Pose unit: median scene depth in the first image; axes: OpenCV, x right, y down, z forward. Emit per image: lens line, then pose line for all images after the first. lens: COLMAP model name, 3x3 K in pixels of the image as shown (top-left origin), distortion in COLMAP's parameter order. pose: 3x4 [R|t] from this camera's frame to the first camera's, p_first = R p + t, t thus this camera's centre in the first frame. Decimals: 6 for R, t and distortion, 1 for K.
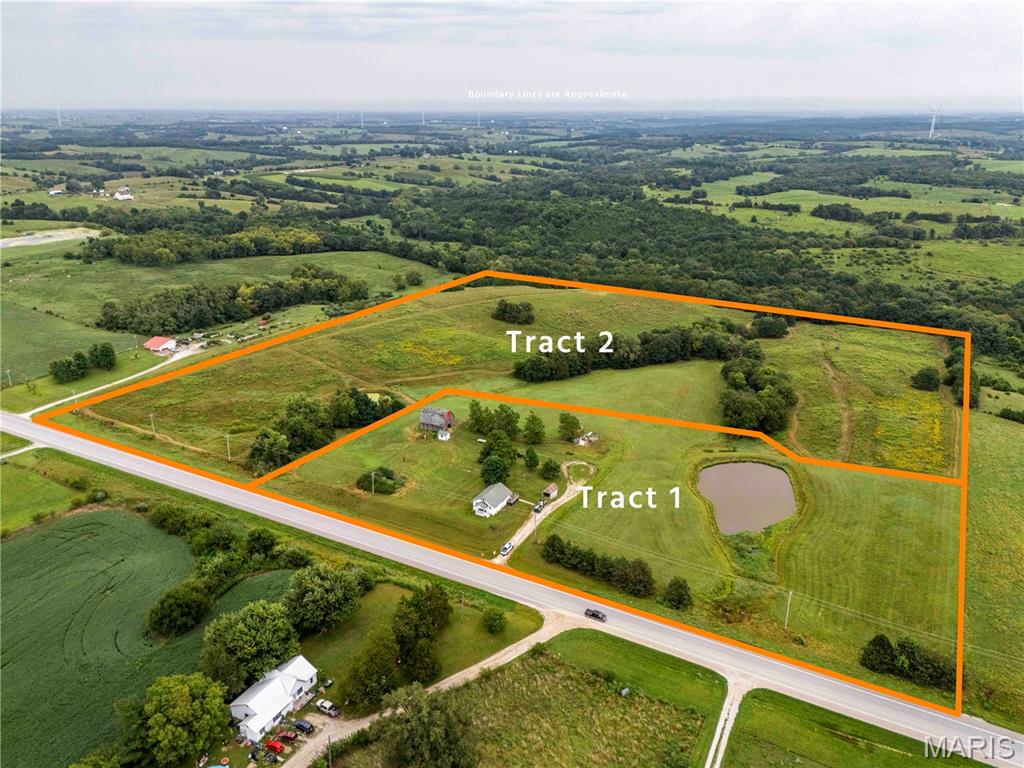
lens RADIAL K [[750.9, 0, 509.5], [0, 750.9, 391.8], [0, 0, 1]] dist [0.076779, -0.070745]
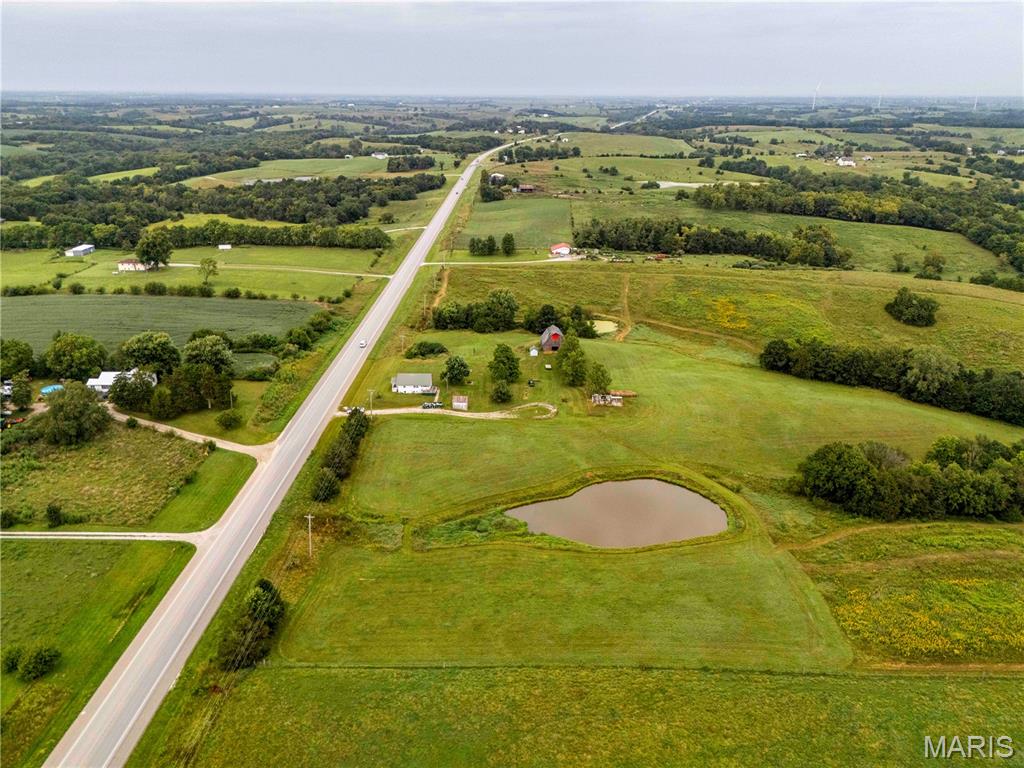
lens RADIAL K [[750.9, 0, 515.1], [0, 750.9, 380.1], [0, 0, 1]] dist [0.076779, -0.070745]
pose [[0.475637, 0.317690, -0.820270, 0.324698], [-0.318524, 0.931424, 0.176042, -0.032675], [0.819946, 0.177544, 0.544212, 0.191747]]
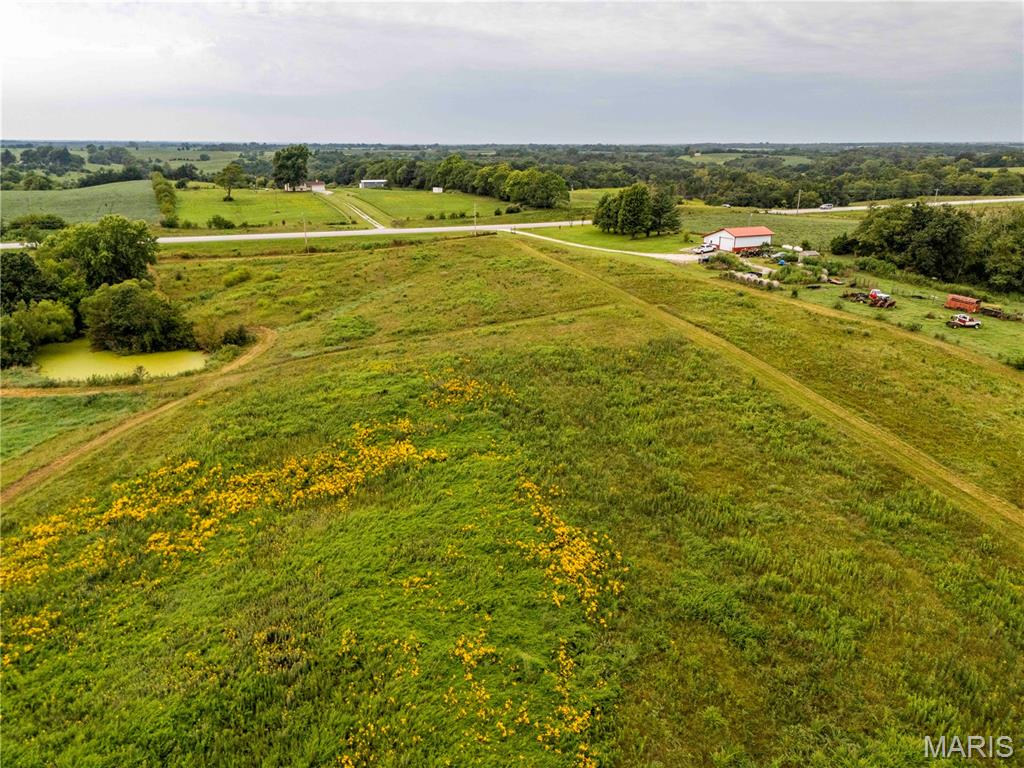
lens RADIAL K [[750.9, 0, 515.8], [0, 750.9, 391.8], [0, 0, 1]] dist [0.076779, -0.070745]
pose [[-0.601480, 0.248864, -0.759136, -0.015568], [-0.288698, 0.818314, 0.497006, -0.100463], [0.744899, 0.518101, -0.420353, 0.665367]]
